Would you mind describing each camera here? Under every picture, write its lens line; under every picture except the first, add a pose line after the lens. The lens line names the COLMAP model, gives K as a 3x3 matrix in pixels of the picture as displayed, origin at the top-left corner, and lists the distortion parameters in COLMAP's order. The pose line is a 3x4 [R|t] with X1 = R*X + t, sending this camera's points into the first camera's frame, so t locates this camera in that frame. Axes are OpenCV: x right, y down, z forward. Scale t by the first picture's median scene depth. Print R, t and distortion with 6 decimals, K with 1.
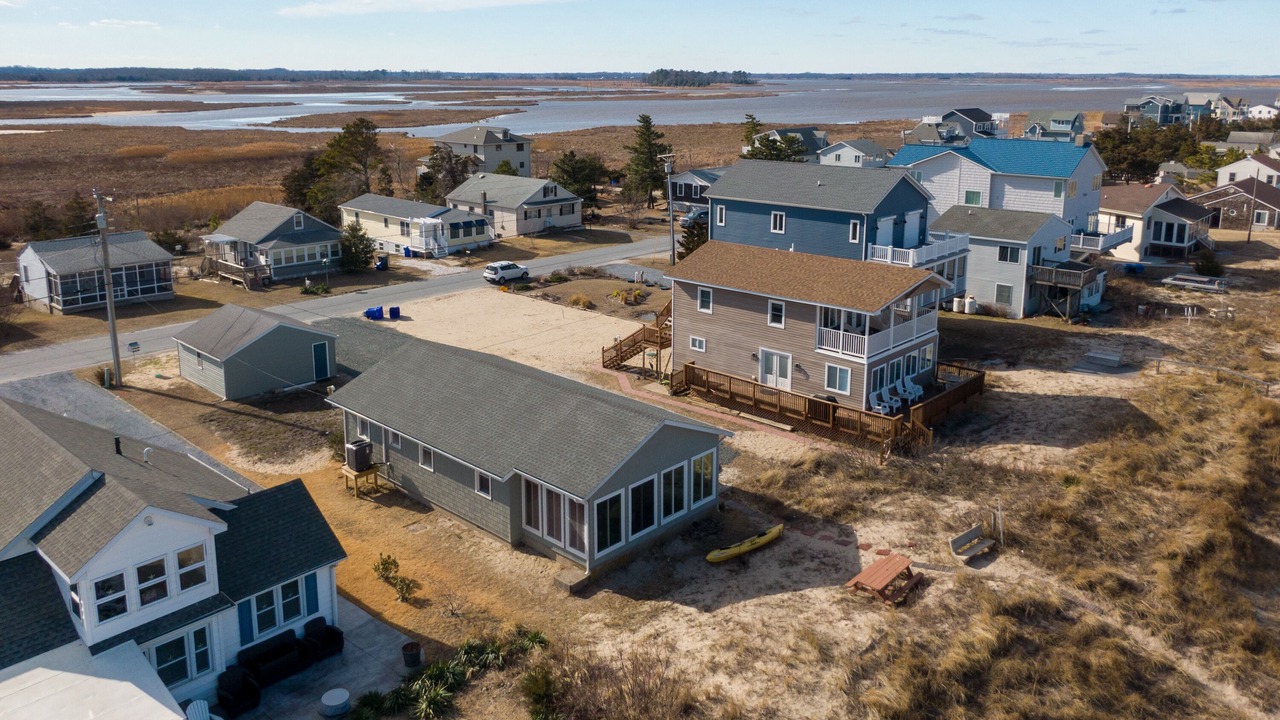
lens RADIAL K [[925.7, 0, 640.2], [0, 925.7, 271.8], [0, 0, 1]] dist [0.046651, -0.076538]
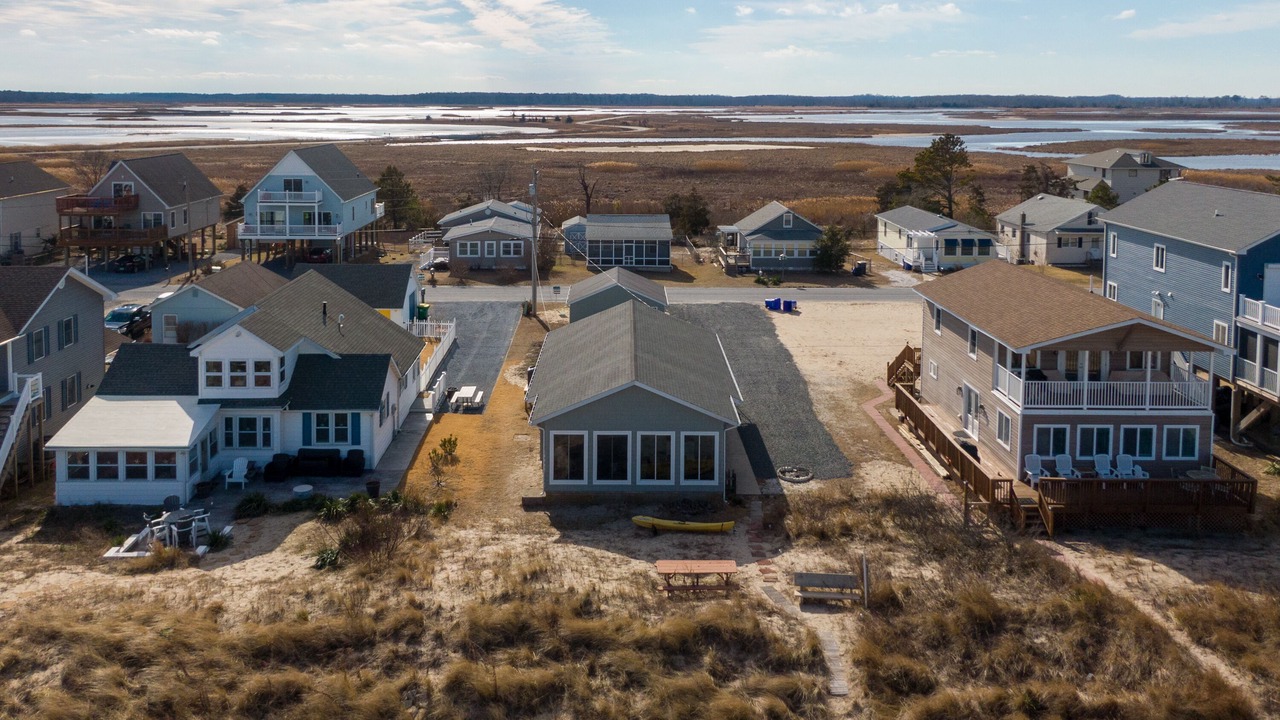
lens RADIAL K [[997.4, 0, 643.9], [0, 997.4, 165.9], [0, 0, 1]] dist [0.003617, 0.002639]
pose [[0.687990, 0.044594, -0.724349, 0.559725], [-0.148724, 0.985590, -0.080582, 0.003819], [0.710317, 0.163168, 0.684709, 0.112882]]
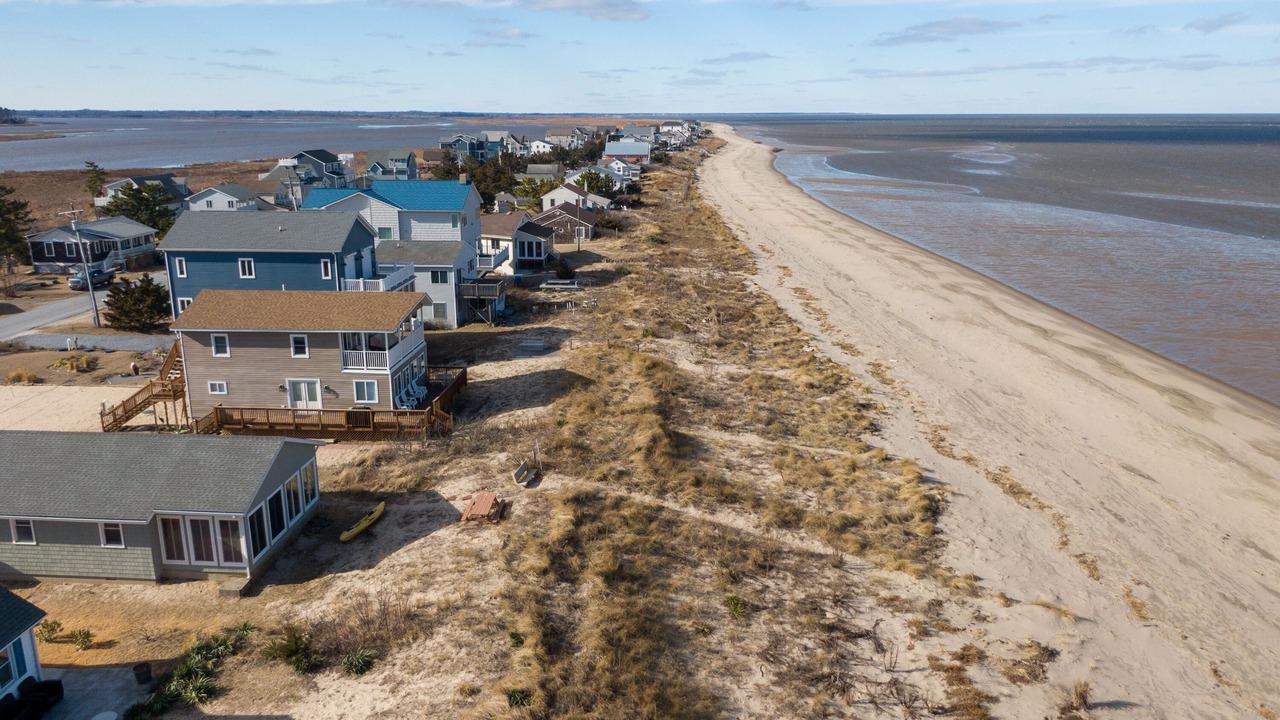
lens RADIAL K [[925.9, 0, 615.6], [0, 925.9, 363.2], [0, 0, 1]] dist [0.047155, -0.087953]
pose [[0.781111, -0.160429, 0.603431, -0.221504], [0.127044, 0.987047, 0.097965, 0.003669], [-0.611331, 0.000141, 0.791375, -0.120968]]
